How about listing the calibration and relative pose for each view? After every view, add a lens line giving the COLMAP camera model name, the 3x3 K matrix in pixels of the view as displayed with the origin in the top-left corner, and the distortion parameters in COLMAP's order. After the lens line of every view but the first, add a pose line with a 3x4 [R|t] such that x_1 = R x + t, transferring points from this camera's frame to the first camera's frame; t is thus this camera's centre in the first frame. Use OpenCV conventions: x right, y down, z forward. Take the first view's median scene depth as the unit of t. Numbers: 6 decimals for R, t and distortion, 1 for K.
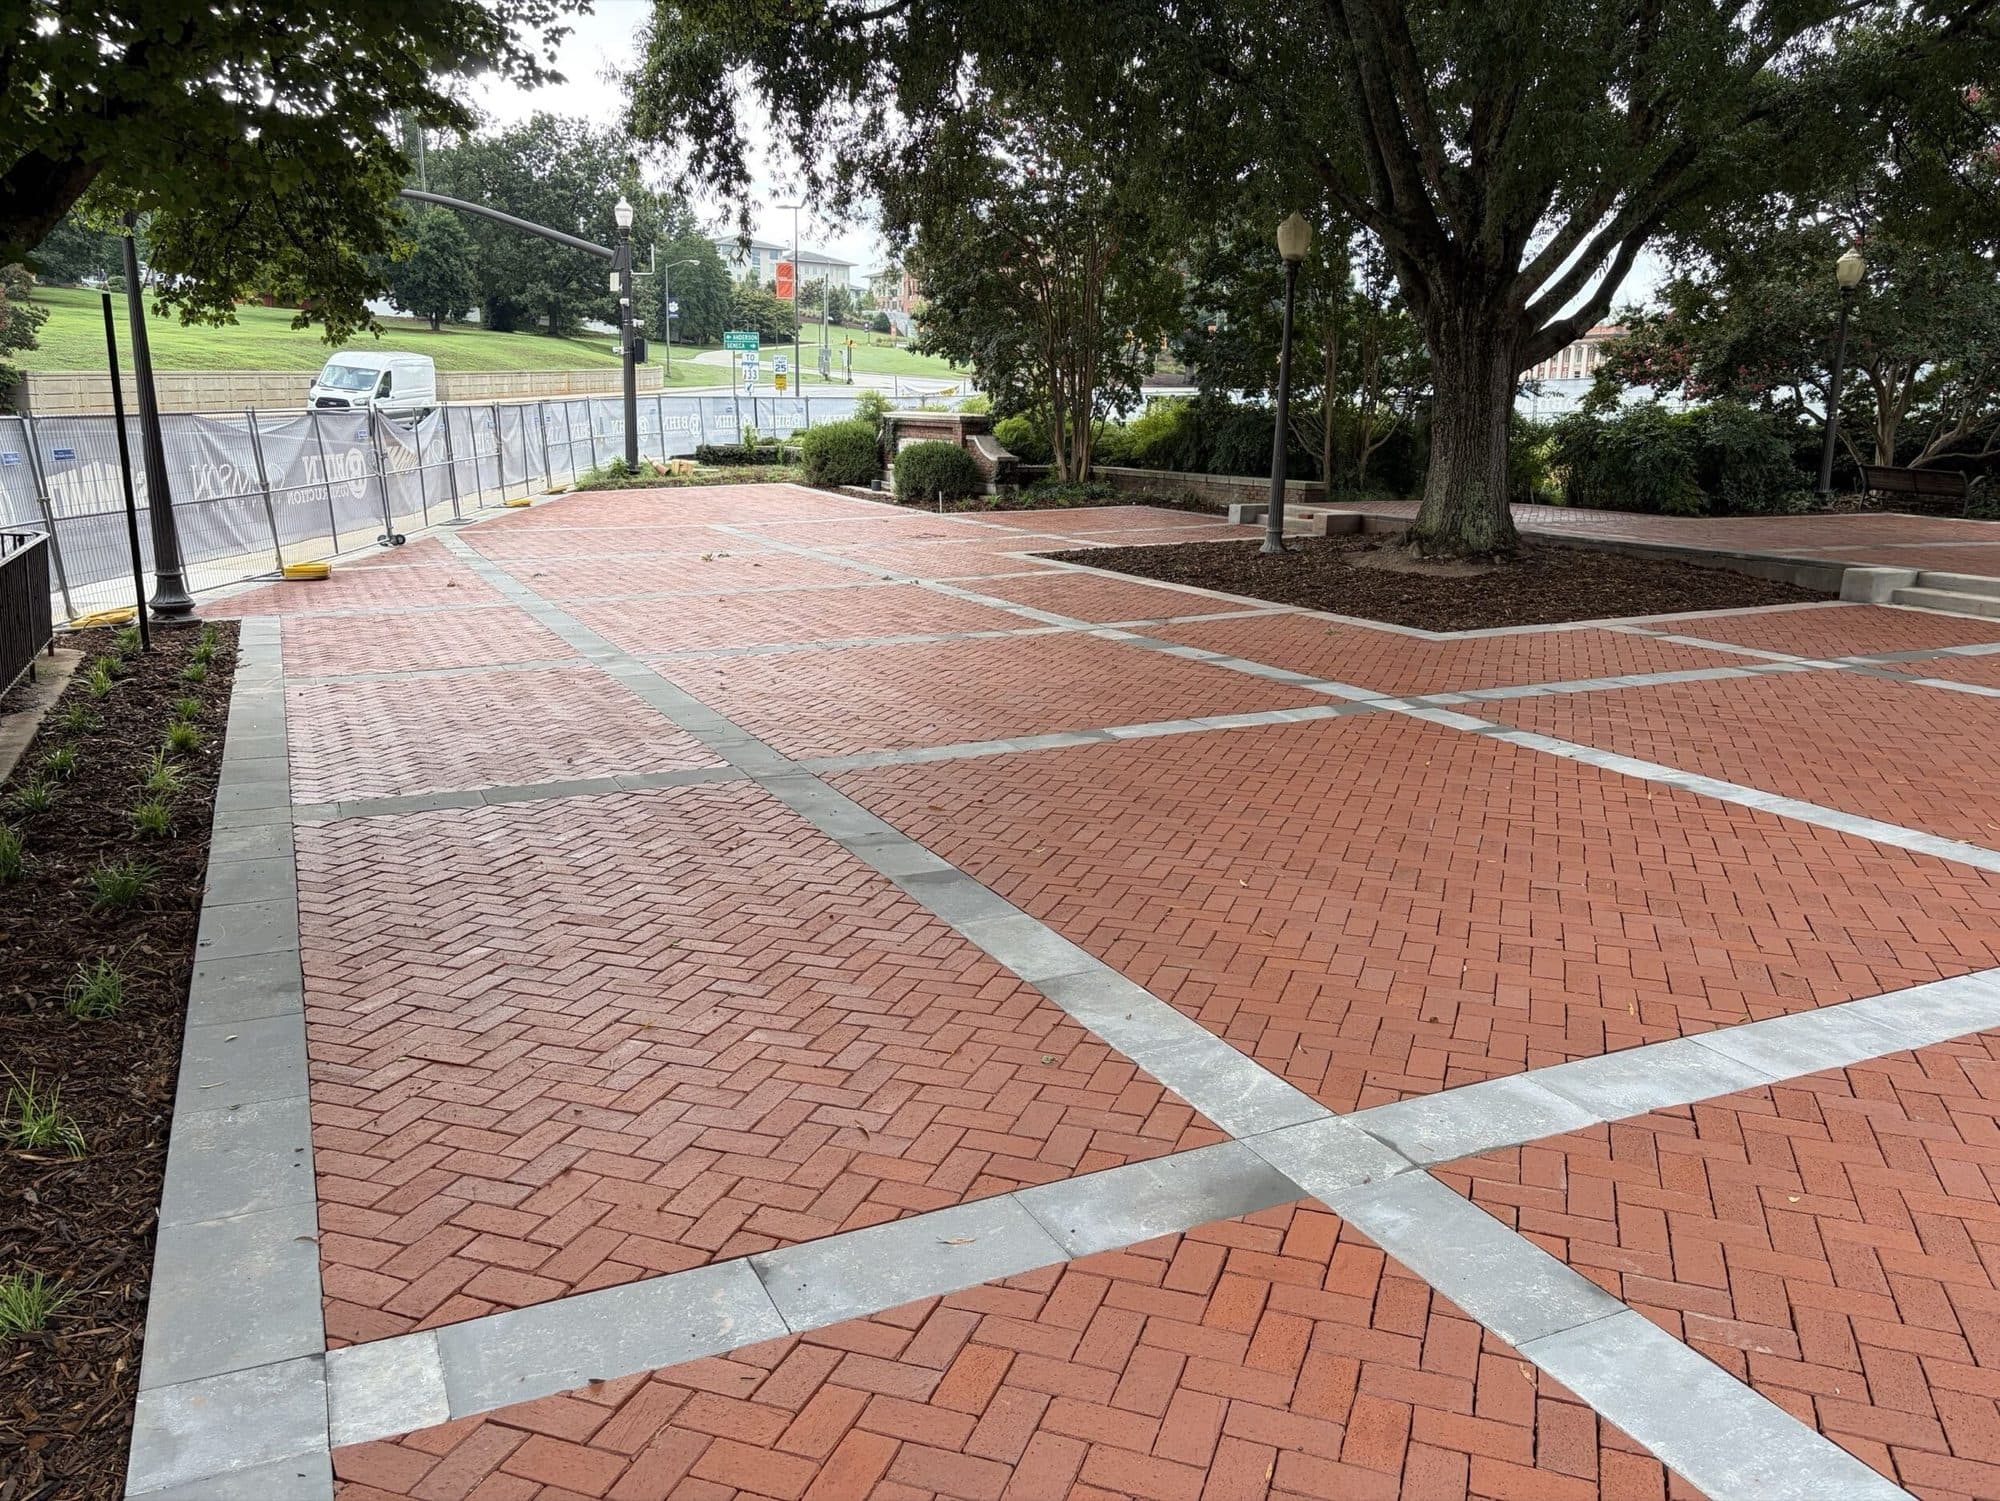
lens RADIAL K [[1491.3, 0, 996.7], [0, 1491.3, 754.4], [0, 0, 1]] dist [0.043902, -0.050420]
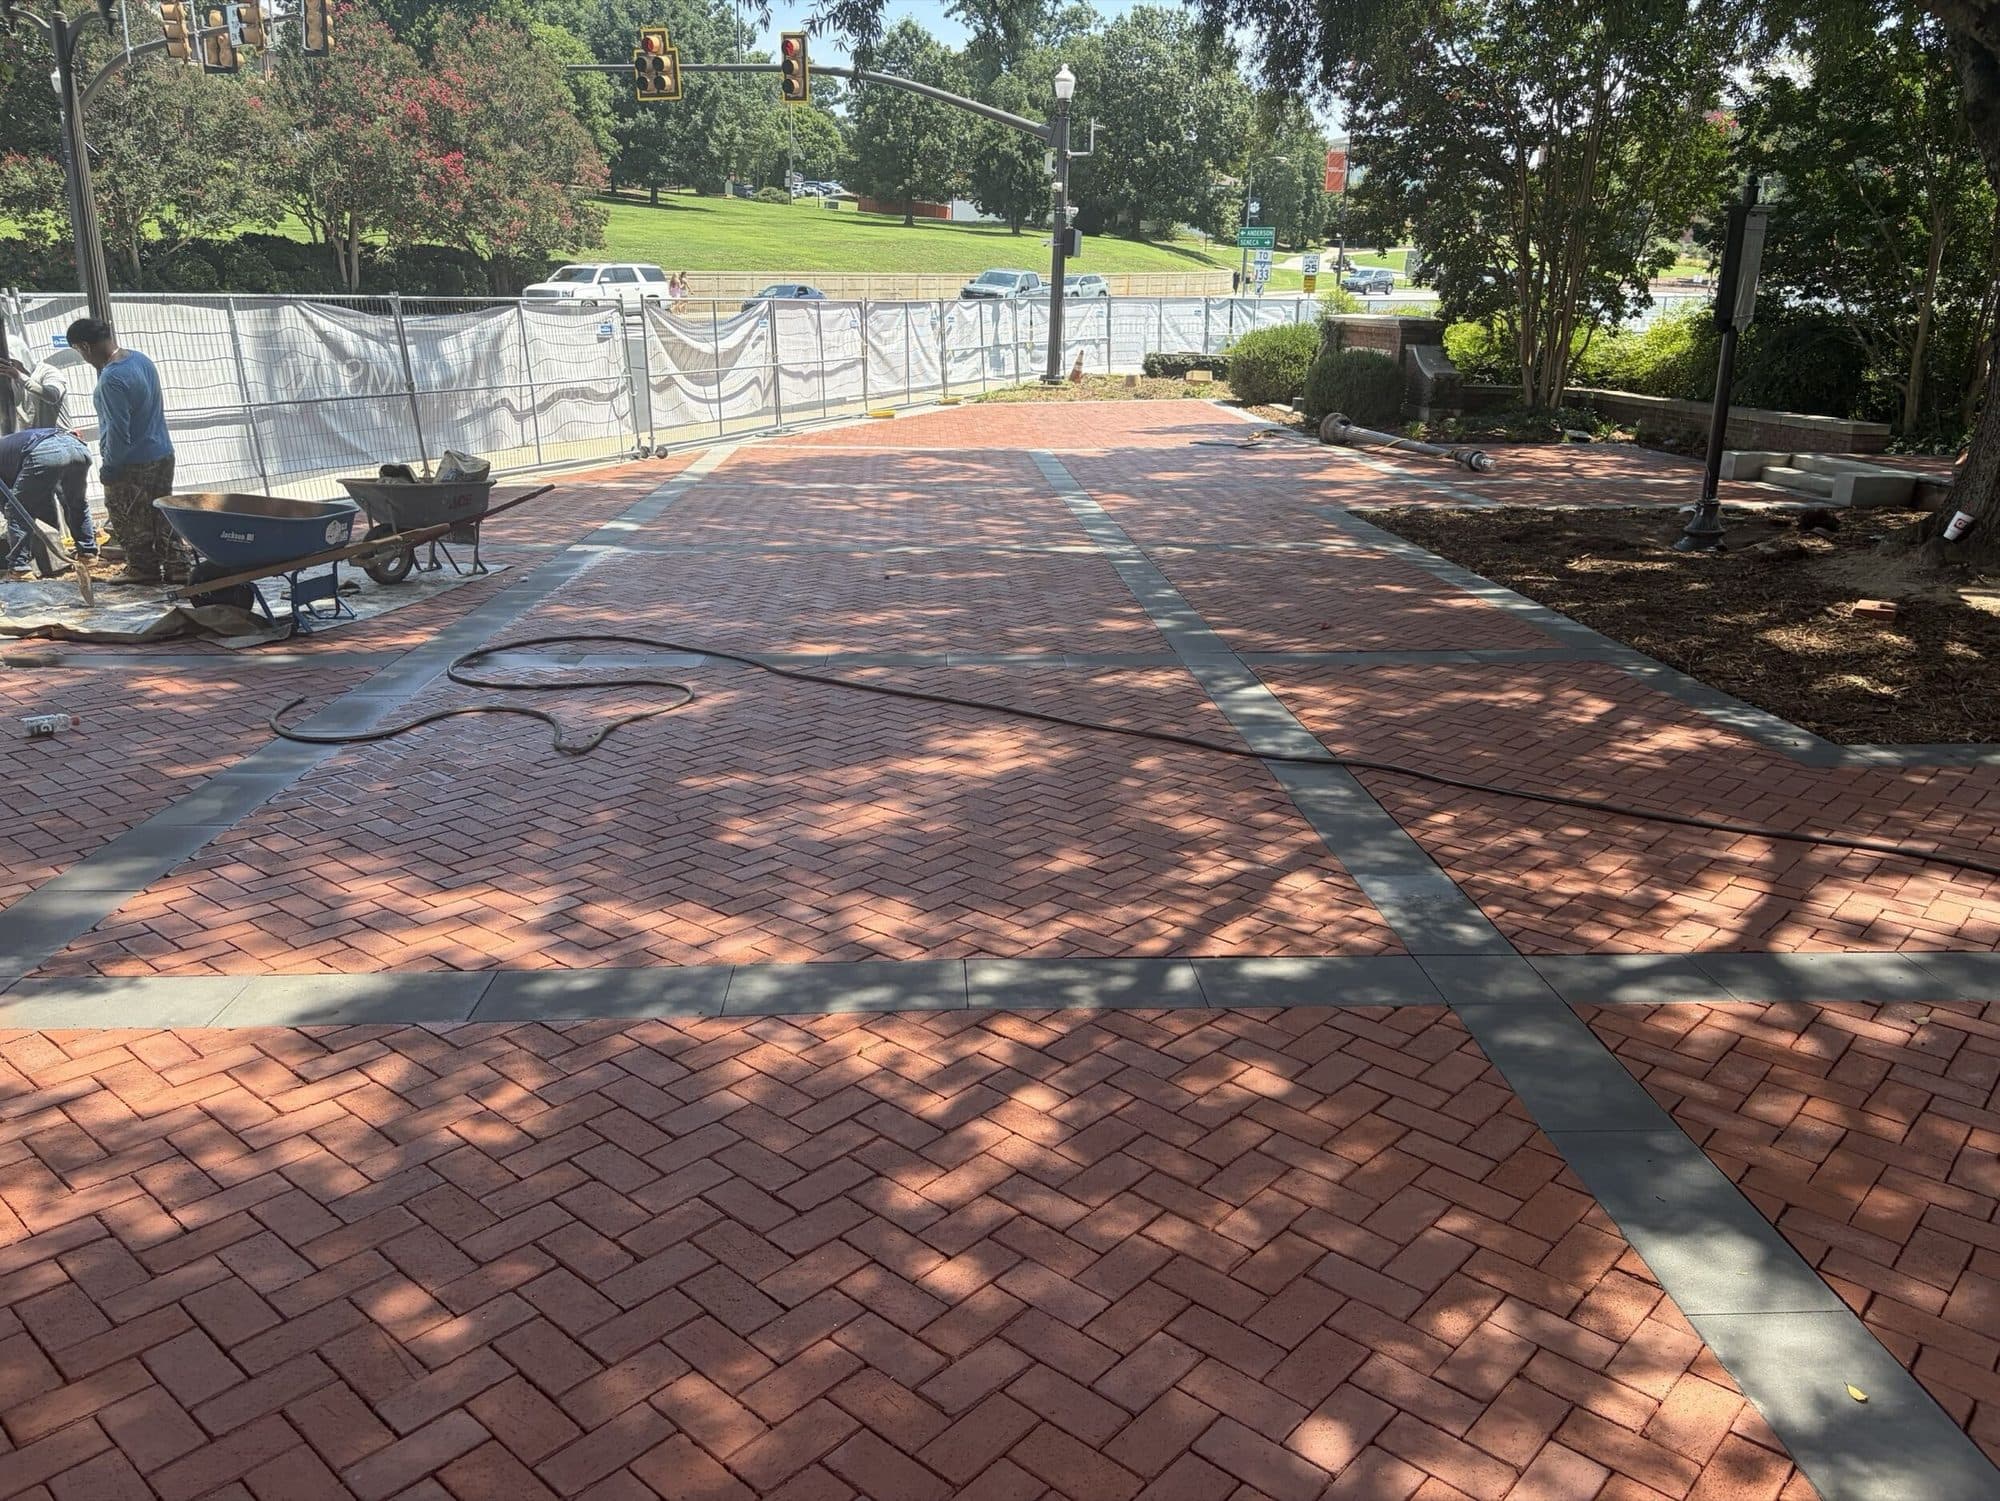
lens RADIAL K [[1491.3, 0, 1007.6], [0, 1491.3, 756.5], [0, 0, 1]] dist [0.043902, -0.050420]
pose [[0.928972, 0.116470, -0.351349, 0.308606], [-0.095510, 0.992486, 0.076476, -0.134160], [0.357616, -0.037486, 0.933116, 0.620913]]
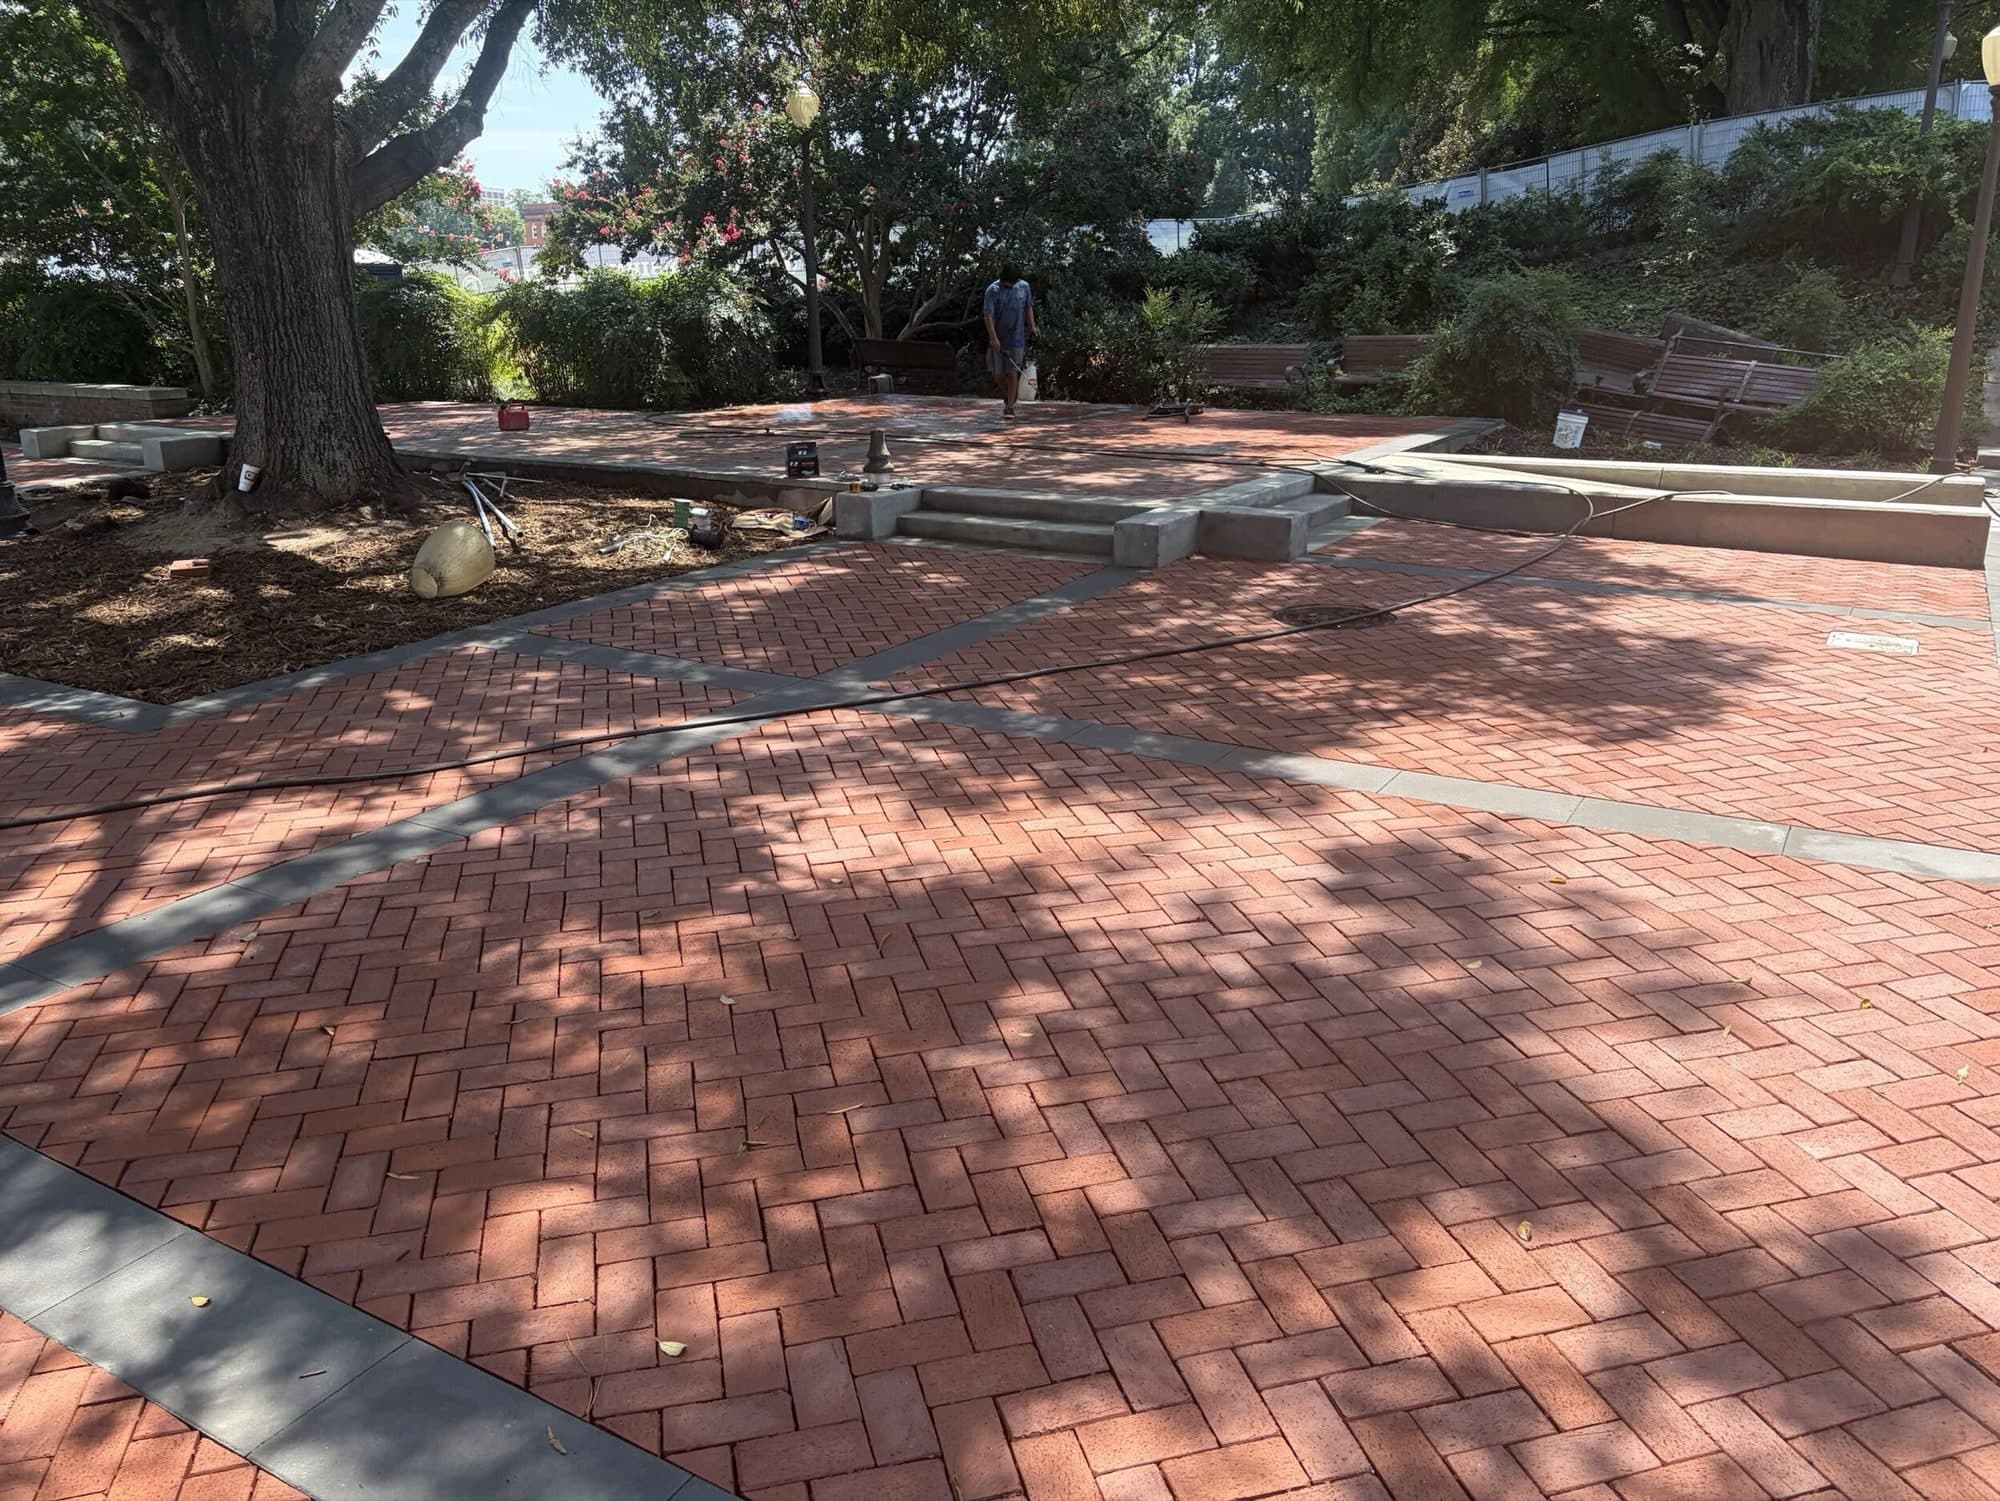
lens RADIAL K [[1491.3, 0, 994.1], [0, 1491.3, 751.4], [0, 0, 1]] dist [0.043902, -0.050420]
pose [[0.827242, -0.183272, 0.531114, 0.374236], [0.142538, 0.982834, 0.117136, -0.127885], [-0.543465, -0.021196, 0.839164, 0.598457]]
